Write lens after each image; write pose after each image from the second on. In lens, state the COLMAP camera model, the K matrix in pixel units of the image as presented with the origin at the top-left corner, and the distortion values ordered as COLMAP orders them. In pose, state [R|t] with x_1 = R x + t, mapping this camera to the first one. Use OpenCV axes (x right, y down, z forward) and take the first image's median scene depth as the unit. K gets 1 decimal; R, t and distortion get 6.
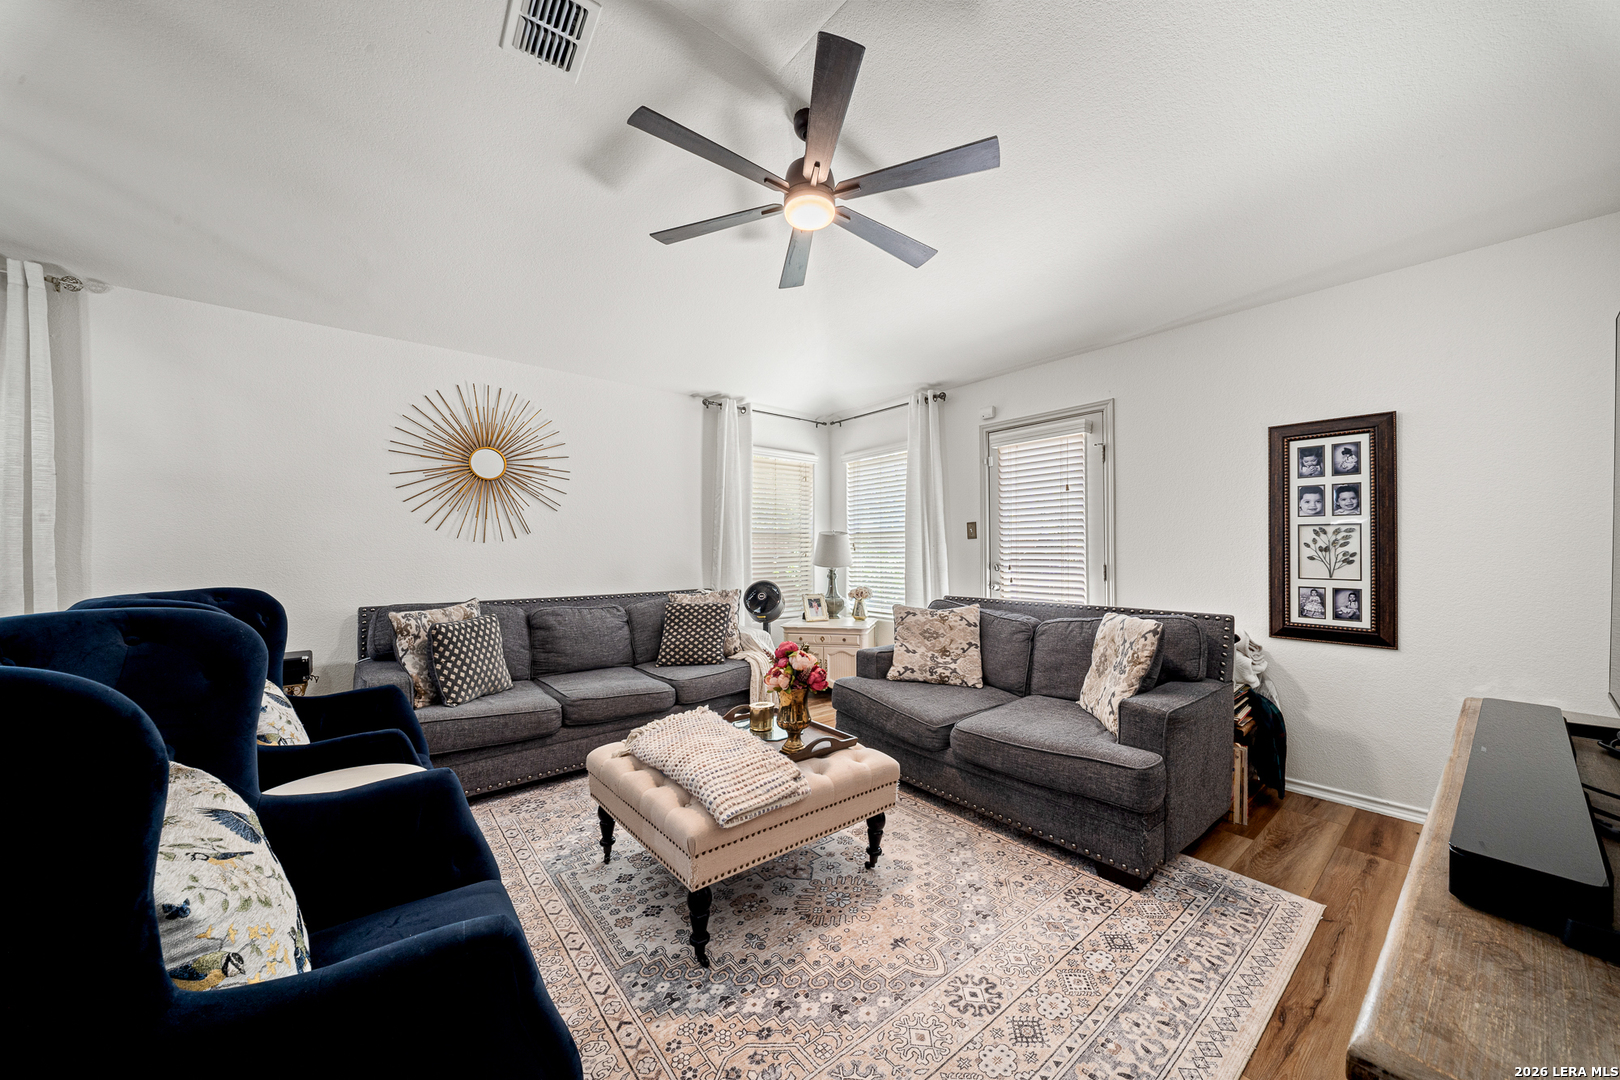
lens RADIAL K [[569.7, 0, 802.5], [0, 569.7, 552.2], [0, 0, 1]] dist [0.011513, -0.009878]
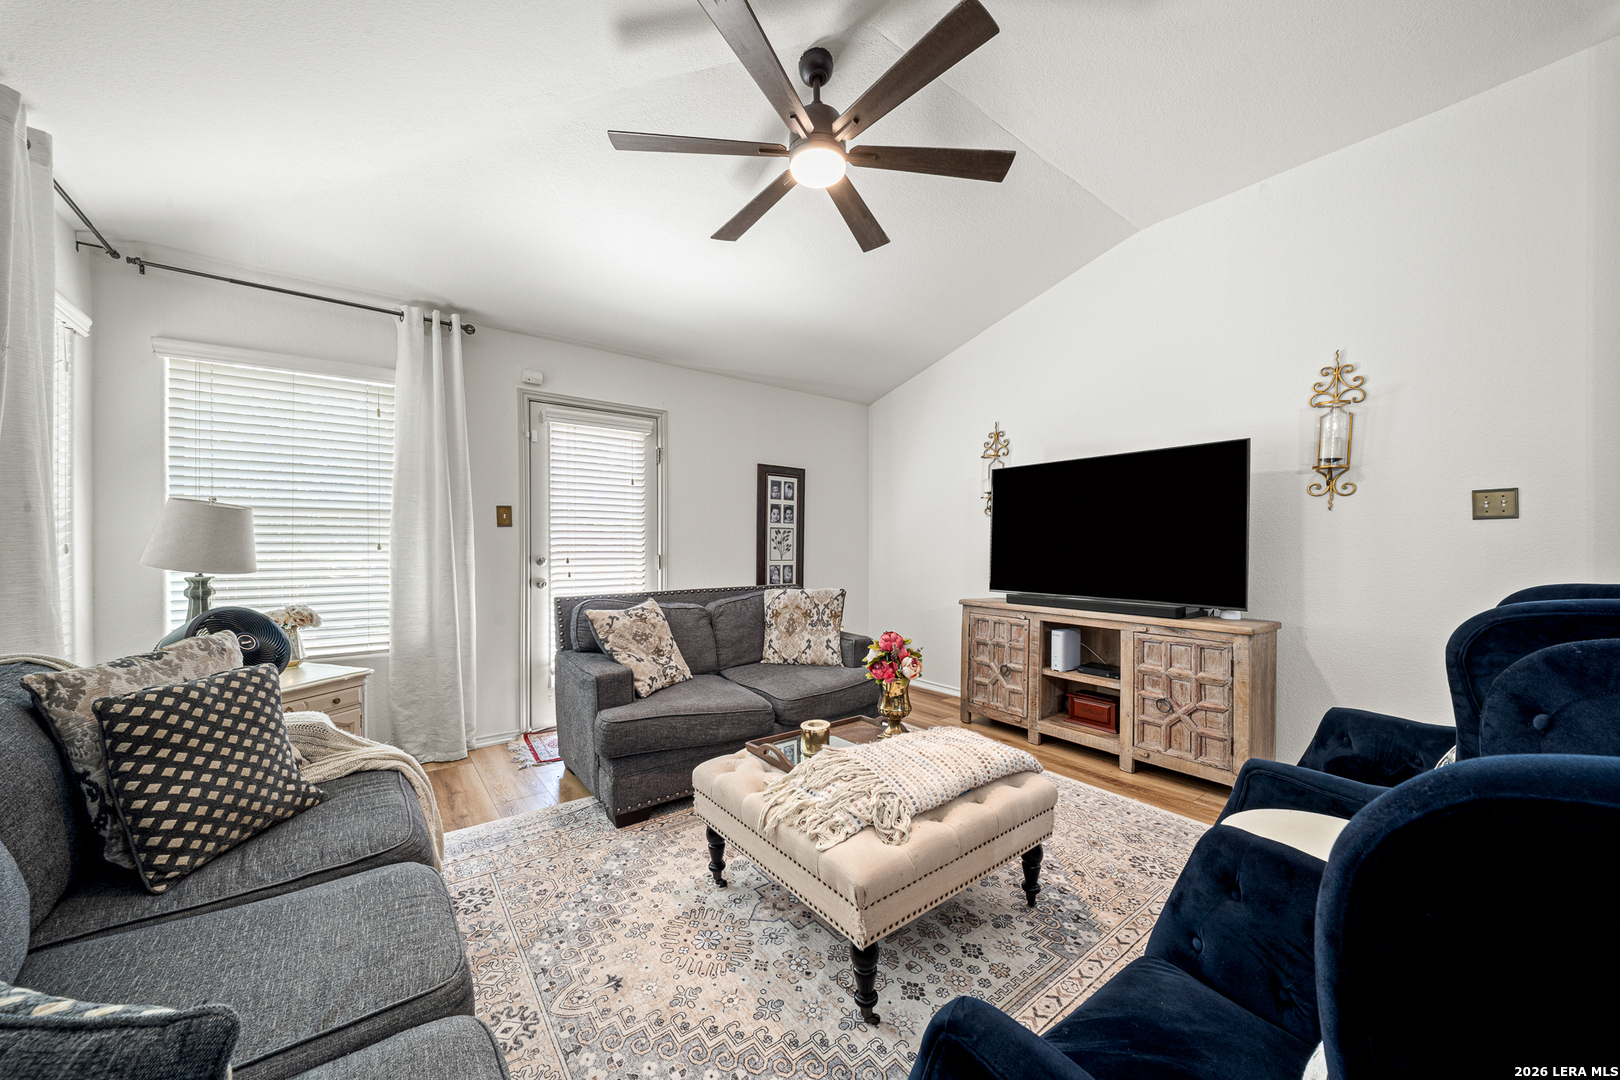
lens RADIAL K [[593.6, 0, 818.2], [0, 593.6, 549.5], [0, 0, 1]] dist [0.012776, -0.000018]
pose [[0.003050, -0.009288, 0.999952, -0.838374], [-0.003842, 0.999949, 0.009300, -0.001562], [-0.999988, -0.003870, 0.003014, 0.876967]]
